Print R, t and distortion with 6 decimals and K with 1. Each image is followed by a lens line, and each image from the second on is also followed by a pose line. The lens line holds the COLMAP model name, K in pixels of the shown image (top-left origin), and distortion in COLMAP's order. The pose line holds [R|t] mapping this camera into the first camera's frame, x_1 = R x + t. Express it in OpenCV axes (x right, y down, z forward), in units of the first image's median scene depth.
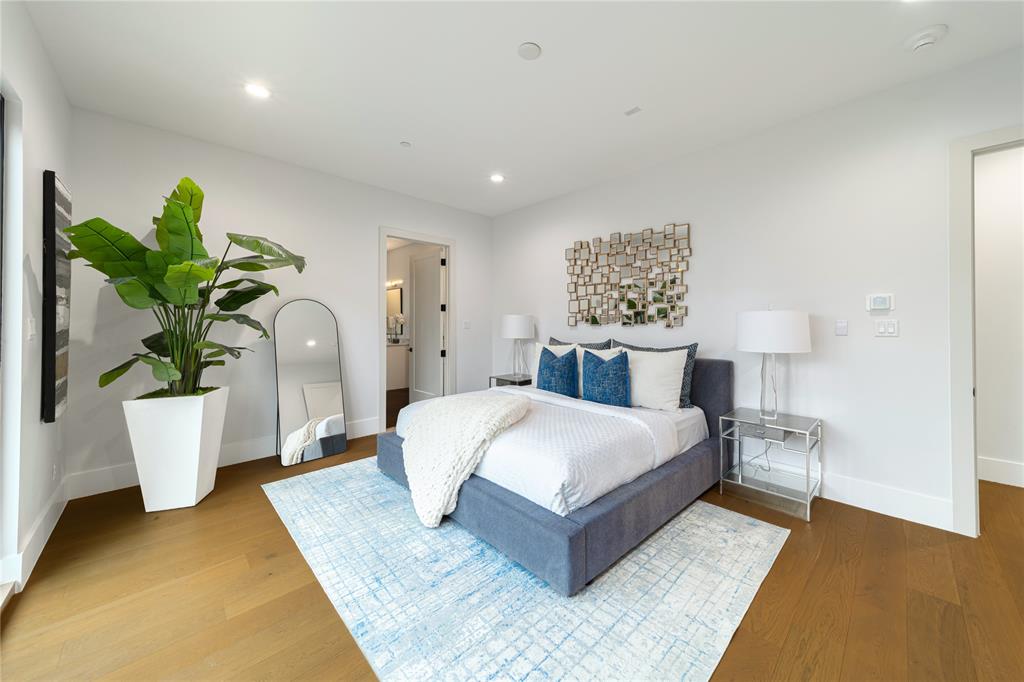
lens RADIAL K [[367.8, 0, 514.2], [0, 367.8, 316.0], [0, 0, 1]] dist [0.006092, 0.000096]
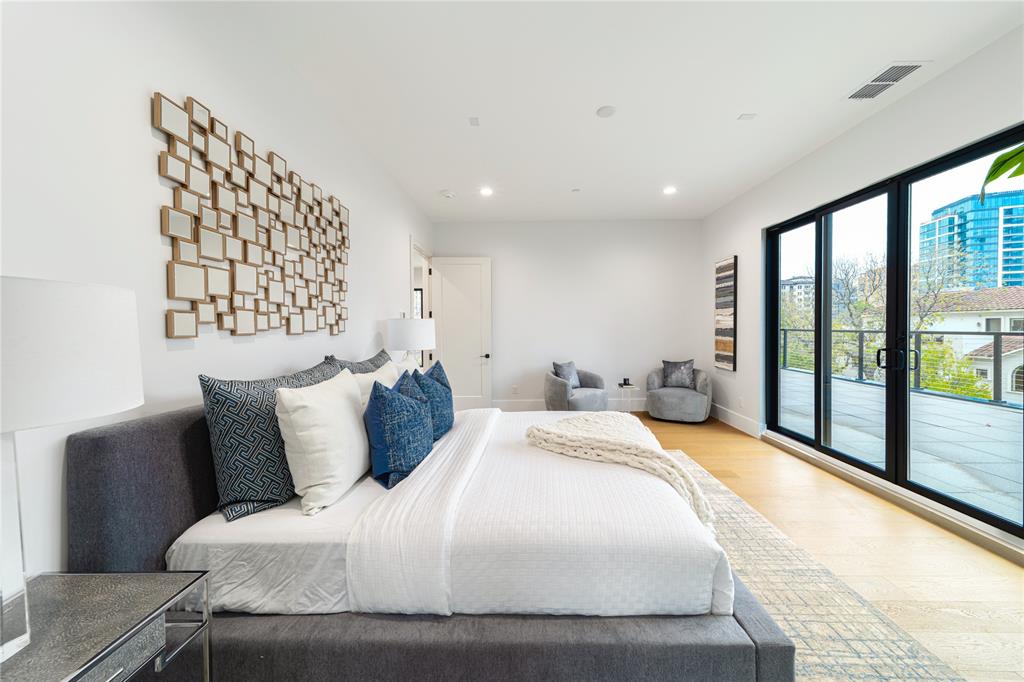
lens RADIAL K [[363.2, 0, 526.3], [0, 363.2, 333.3], [0, 0, 1]] dist [0.000622, 0.000017]
pose [[-0.723829, -0.009393, 0.689916, -0.434768], [-0.007433, 0.999955, 0.005815, 0.025969], [-0.689940, -0.000919, -0.723866, 1.469376]]
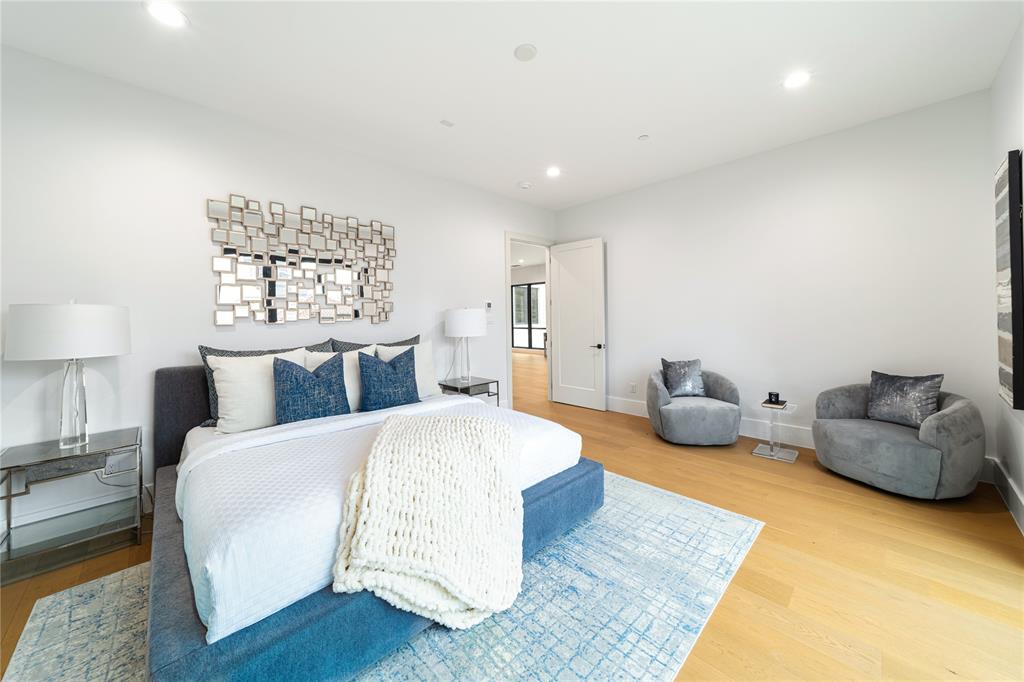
lens RADIAL K [[367.8, 0, 514.2], [0, 367.8, 316.0], [0, 0, 1]] dist [0.006092, 0.000096]
pose [[-0.016065, 0.000917, 0.999871, -0.689319], [-0.001346, 0.999999, -0.000938, 0.015381], [-0.999870, -0.001360, -0.016064, 0.739935]]
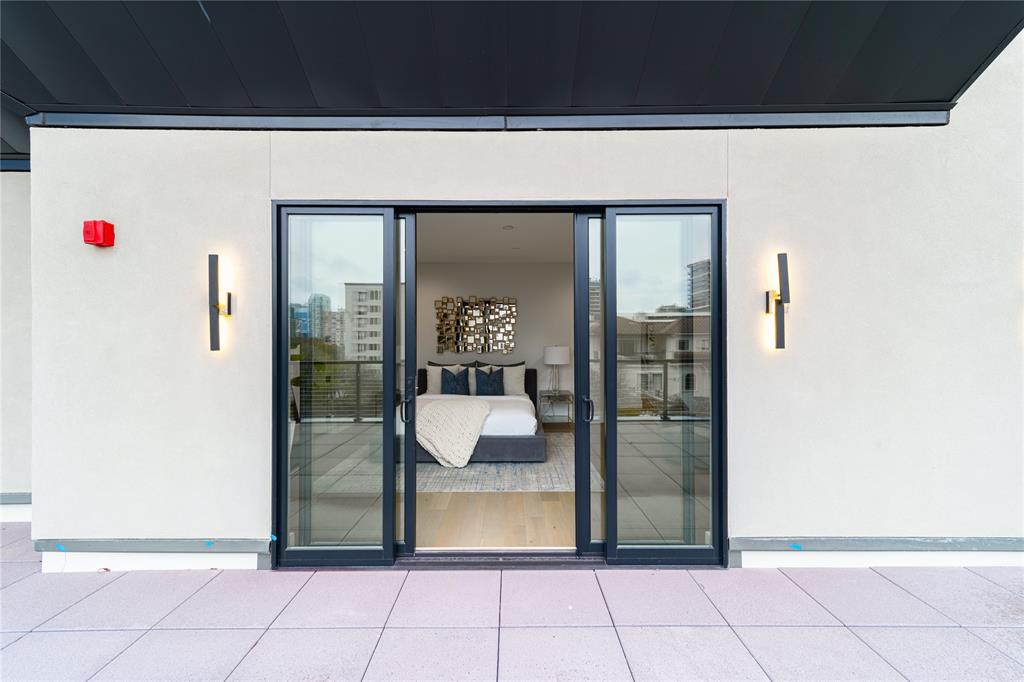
lens RADIAL K [[362.3, 0, 507.2], [0, 362.3, 339.0], [0, 0, 1]] dist [-0.001289, -0.000043]
pose [[0.694193, 0.000830, 0.719788, -1.017946], [-0.010647, 0.999902, 0.009116, -0.065847], [-0.719710, -0.013992, 0.694134, -0.307825]]
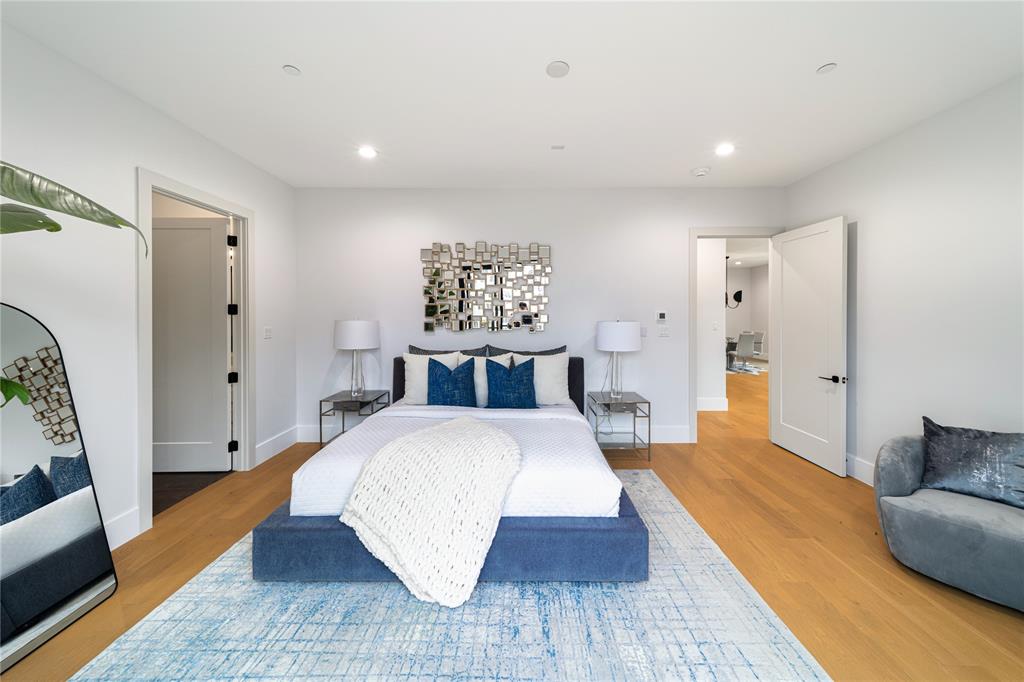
lens RADIAL K [[367.8, 0, 514.2], [0, 367.8, 316.0], [0, 0, 1]] dist [0.006092, 0.000096]
pose [[0.694678, -0.005235, 0.719301, -0.524837], [-0.011048, 0.999778, 0.017946, -0.046930], [-0.719236, -0.020414, 0.694466, 0.276717]]
